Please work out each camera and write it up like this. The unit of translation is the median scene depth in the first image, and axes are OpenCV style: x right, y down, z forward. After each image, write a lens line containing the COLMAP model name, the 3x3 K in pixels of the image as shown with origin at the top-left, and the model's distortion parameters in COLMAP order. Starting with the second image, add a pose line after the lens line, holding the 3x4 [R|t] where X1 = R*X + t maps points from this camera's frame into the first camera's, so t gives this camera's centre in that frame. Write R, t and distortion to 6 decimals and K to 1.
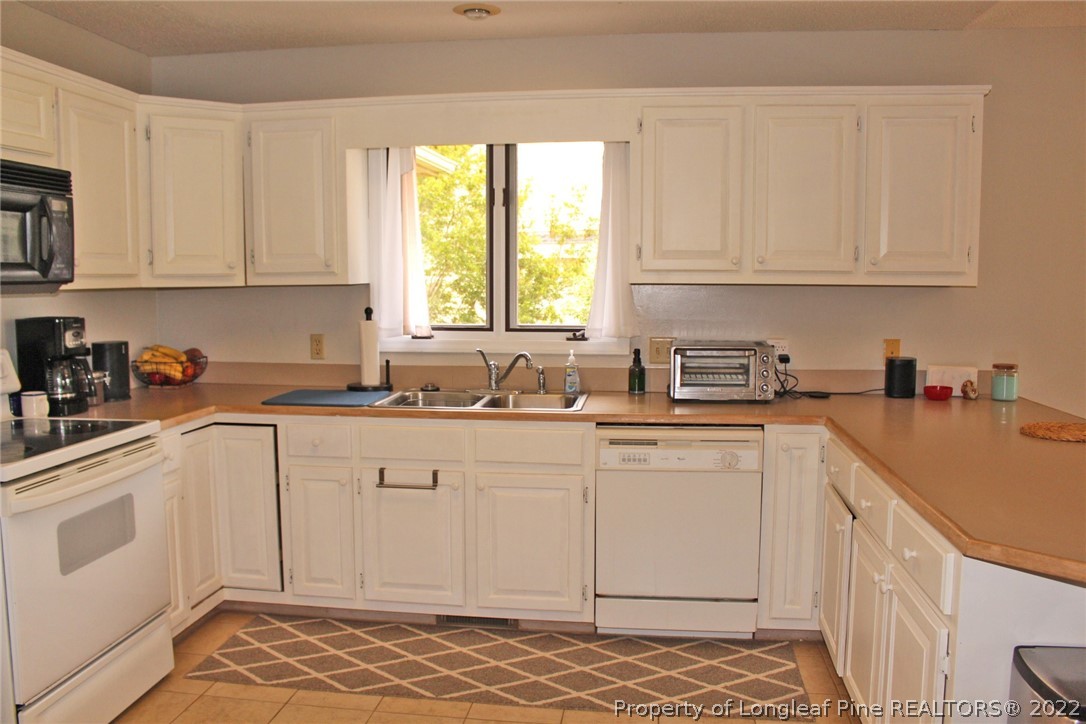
lens RADIAL K [[906.5, 0, 536.0], [0, 906.5, 360.4], [0, 0, 1]] dist [-0.126635, 0.044952]
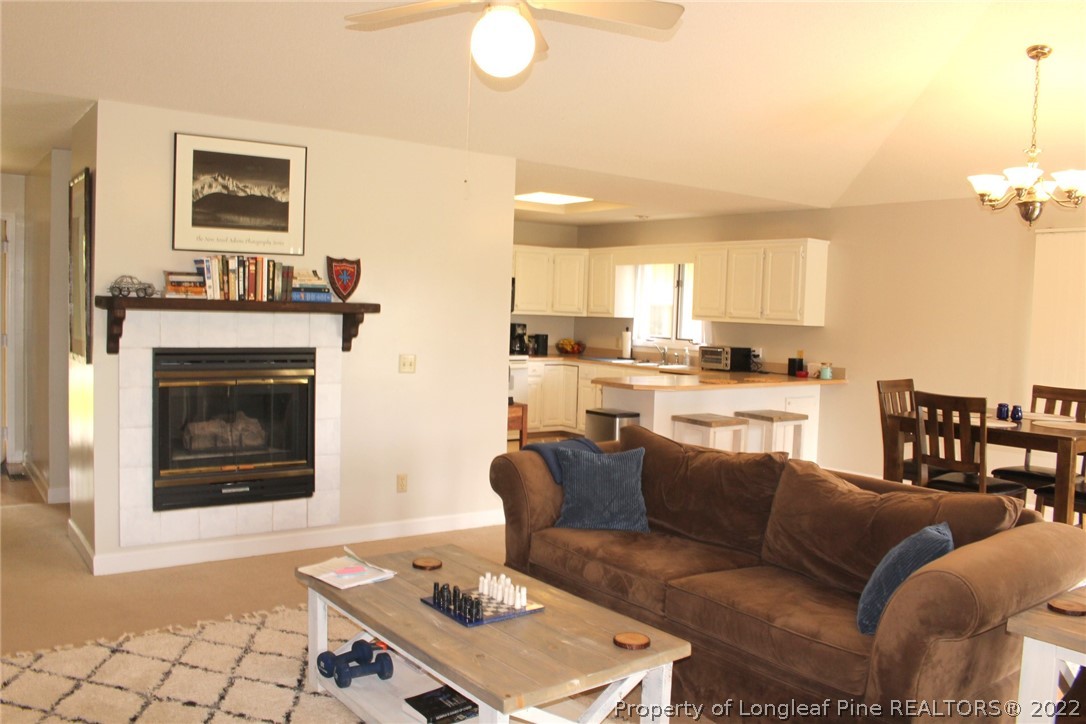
lens RADIAL K [[906.5, 0, 545.8], [0, 906.5, 363.7], [0, 0, 1]] dist [-0.126635, 0.044952]
pose [[0.695156, 0.066846, -0.715744, 1.682018], [-0.102366, 0.994725, -0.006520, 0.094828], [0.711533, 0.077800, 0.698332, -1.054967]]
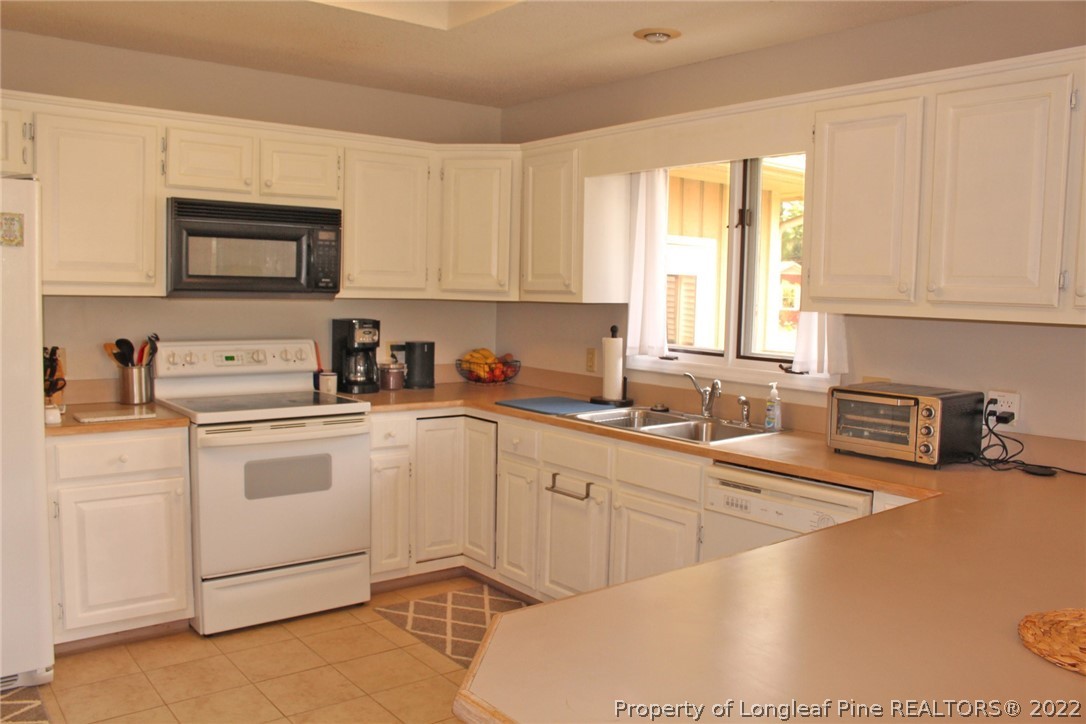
lens RADIAL K [[906.5, 0, 532.5], [0, 906.5, 361.6], [0, 0, 1]] dist [-0.126635, 0.044952]
pose [[0.710008, 0.073256, -0.700373, 0.559769], [-0.089875, 0.995868, 0.013052, -0.025135], [0.698435, 0.053679, 0.713658, 0.202683]]
